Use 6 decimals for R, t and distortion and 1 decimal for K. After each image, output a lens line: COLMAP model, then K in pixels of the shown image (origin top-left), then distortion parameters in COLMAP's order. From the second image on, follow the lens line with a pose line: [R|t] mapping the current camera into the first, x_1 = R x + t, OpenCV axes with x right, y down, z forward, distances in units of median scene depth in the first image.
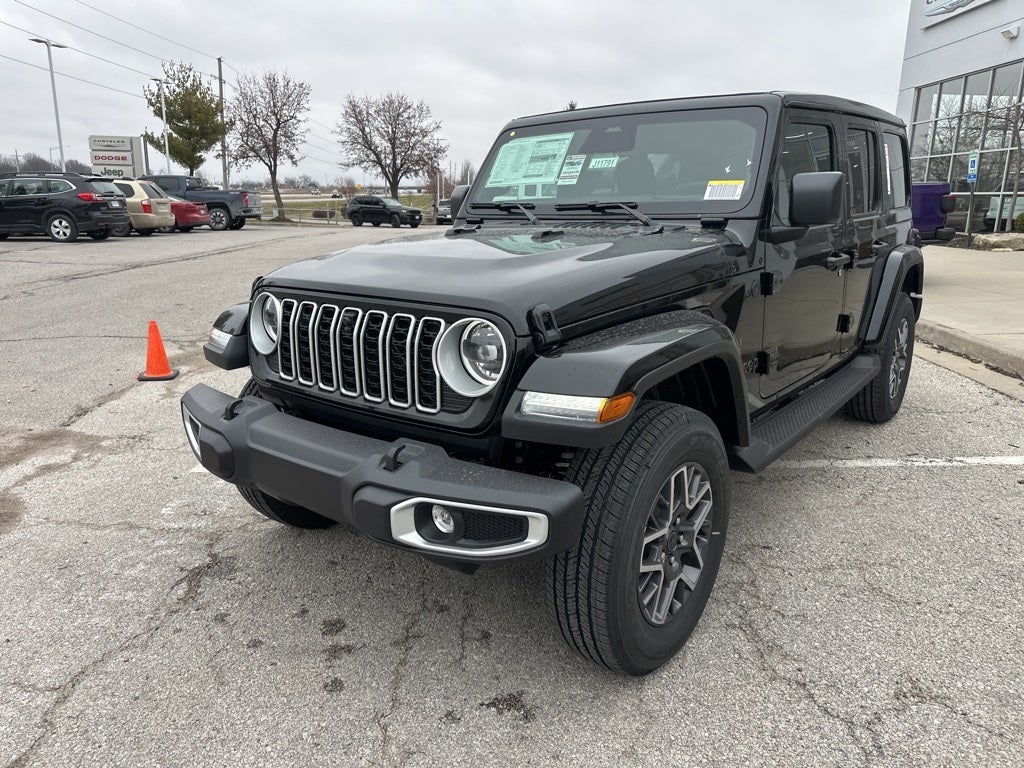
lens RADIAL K [[721.8, 0, 510.0], [0, 721.8, 376.7], [0, 0, 1]] dist [0.042342, -0.051181]
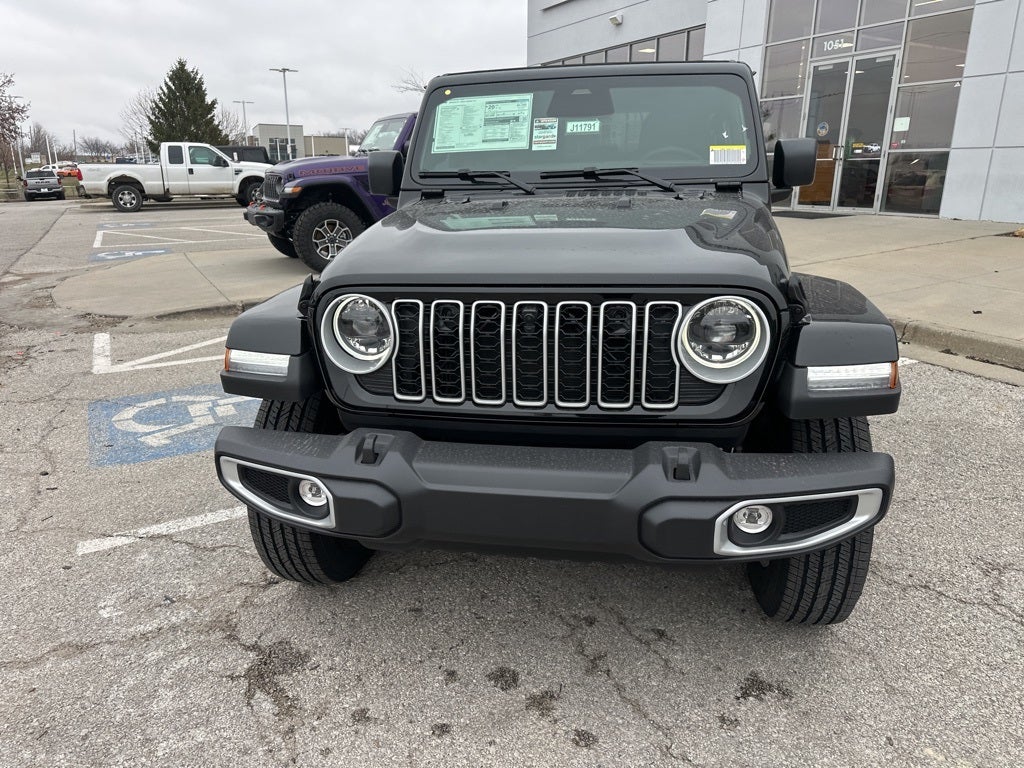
lens RADIAL K [[722.9, 0, 512.5], [0, 722.9, 388.4], [0, 0, 1]] dist [0.006384, 0.000599]
pose [[0.876182, -0.152813, 0.457115, -0.425787], [0.126901, 0.988086, 0.087077, -0.047815], [-0.464975, -0.018287, 0.885135, 0.187097]]
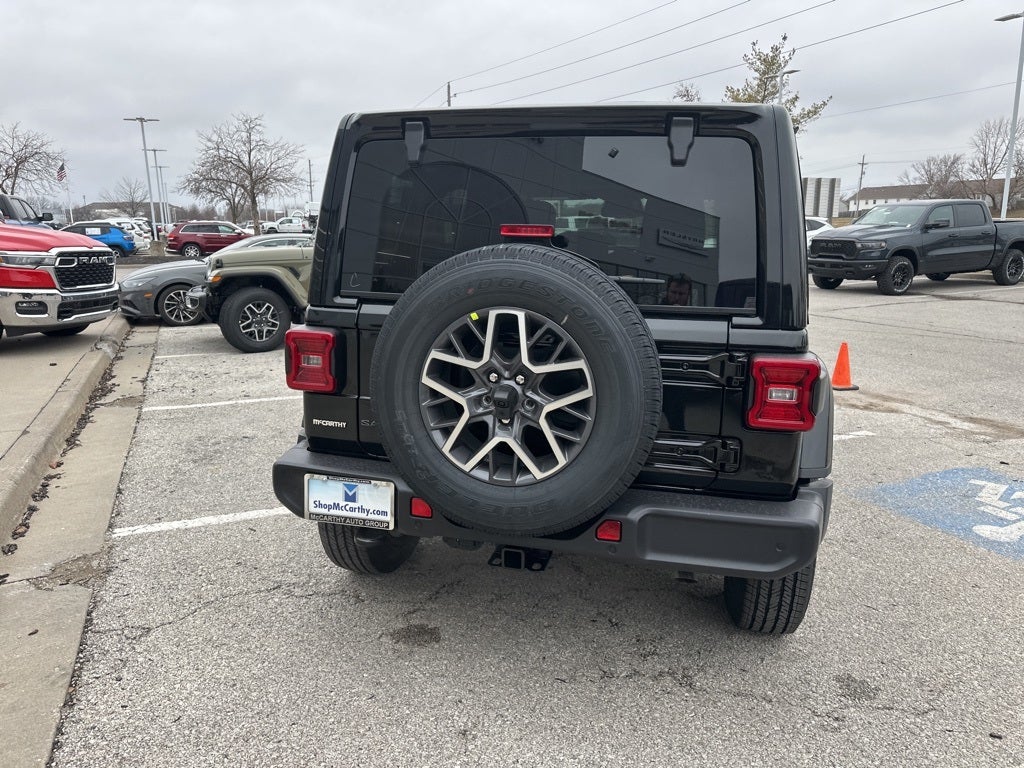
lens RADIAL K [[721.8, 0, 511.7], [0, 721.8, 371.1], [0, 0, 1]] dist [0.029679, -0.030725]
pose [[-0.911138, 0.076711, -0.404898, 0.921132], [-0.103418, 0.908517, 0.404847, -0.577807], [0.398913, 0.410745, -0.819852, 2.175693]]
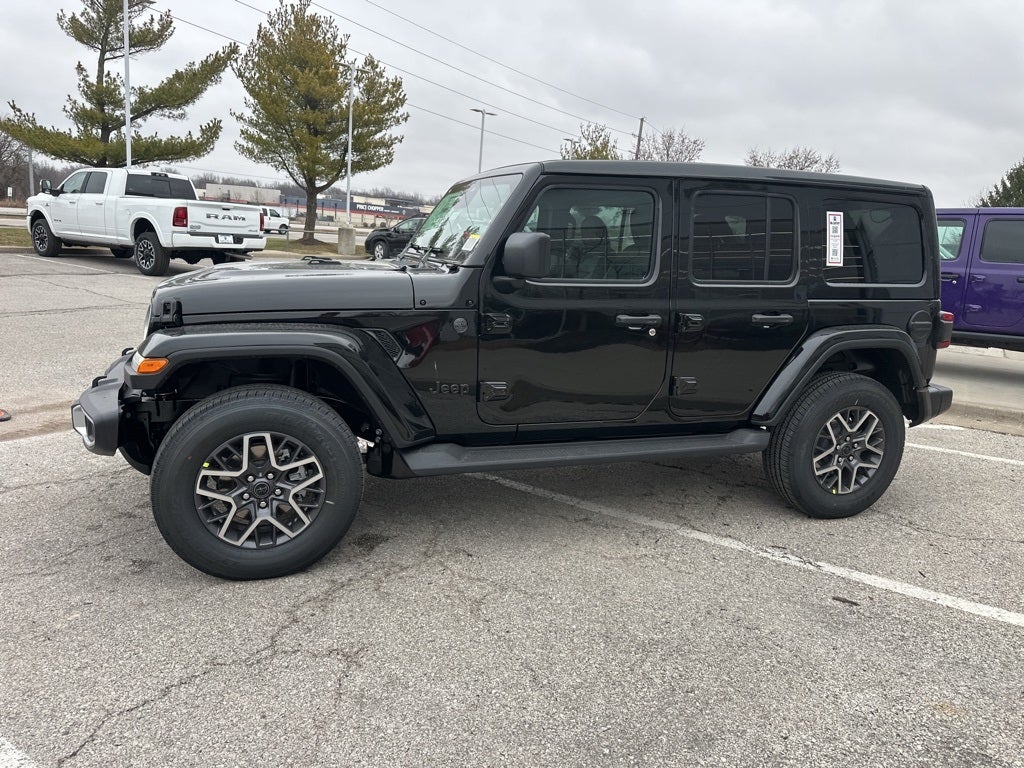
lens RADIAL K [[721.8, 0, 510.0], [0, 721.8, 376.7], [0, 0, 1]] dist [0.042342, -0.051181]
pose [[0.844700, 0.156287, -0.511914, 0.842527], [-0.190091, 0.981667, -0.013962, -0.030740], [0.500347, 0.109104, 0.858923, 0.036001]]
